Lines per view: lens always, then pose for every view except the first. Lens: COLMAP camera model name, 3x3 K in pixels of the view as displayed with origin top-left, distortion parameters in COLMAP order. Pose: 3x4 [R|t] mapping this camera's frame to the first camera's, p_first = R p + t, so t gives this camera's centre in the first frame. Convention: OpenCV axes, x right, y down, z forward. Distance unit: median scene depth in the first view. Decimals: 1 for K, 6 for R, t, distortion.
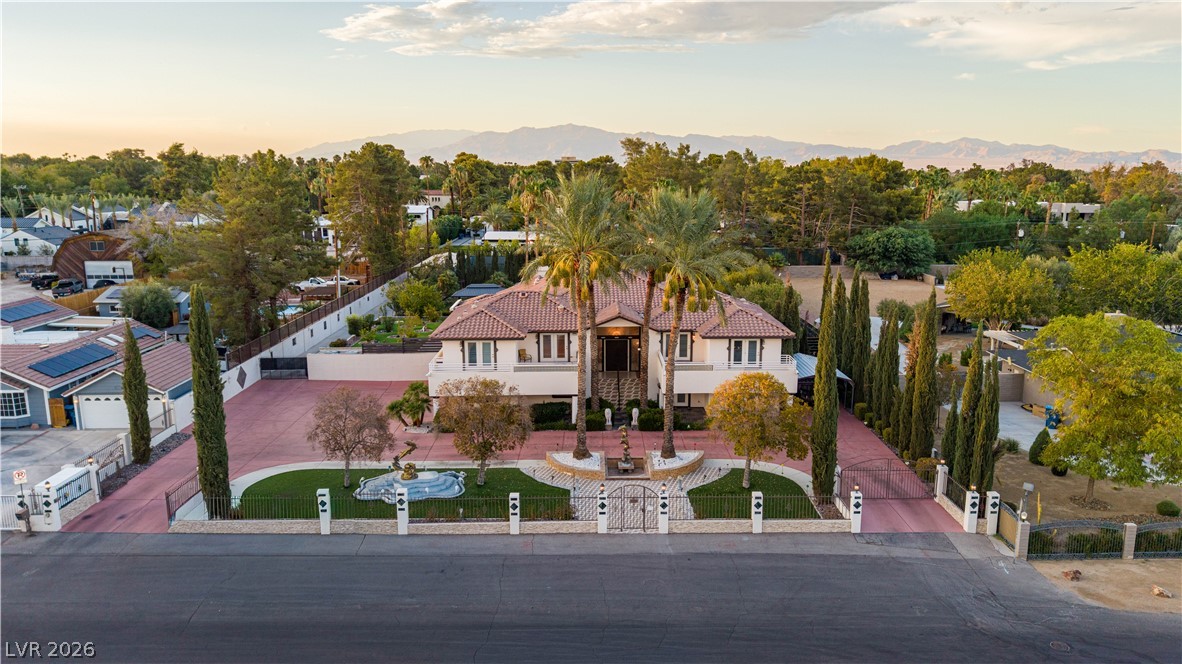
lens RADIAL K [[847.1, 0, 608.5], [0, 847.1, 329.1], [0, 0, 1]] dist [0.011503, -0.003794]
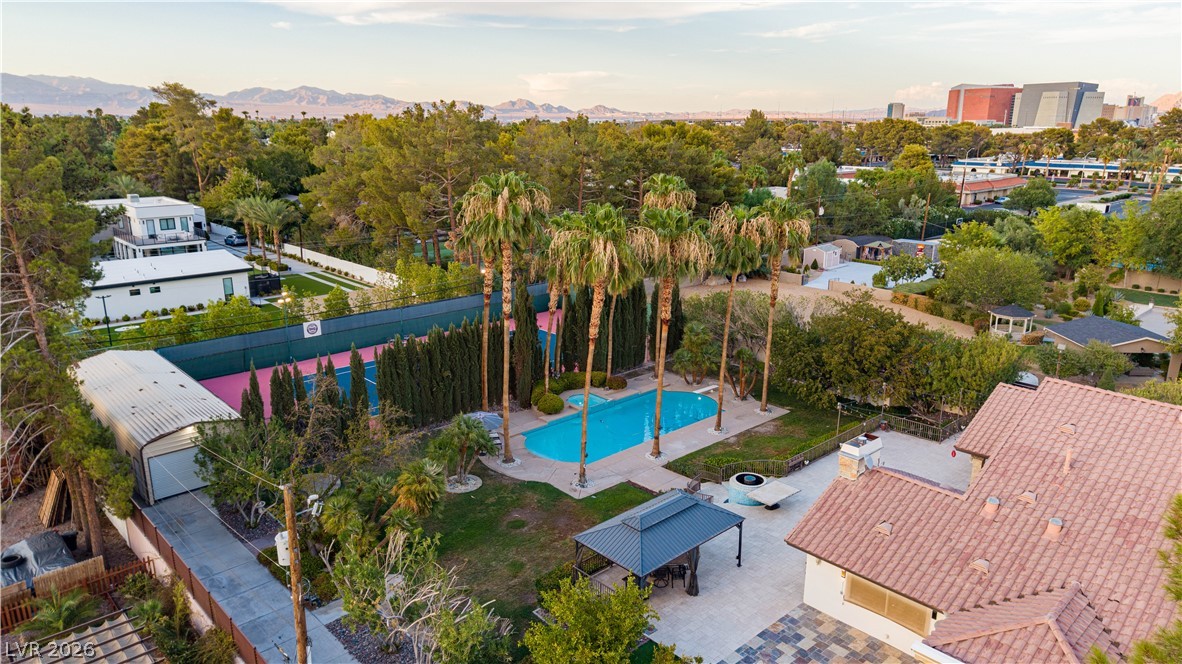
lens RADIAL K [[795.8, 0, 591.0], [0, 795.8, 332.0], [0, 0, 1]] dist [0.030023, -0.030626]
pose [[0.743772, -0.170634, 0.646287, -0.632397], [0.119777, 0.985241, 0.122281, -0.286778], [-0.657614, -0.013539, 0.753233, 1.238725]]
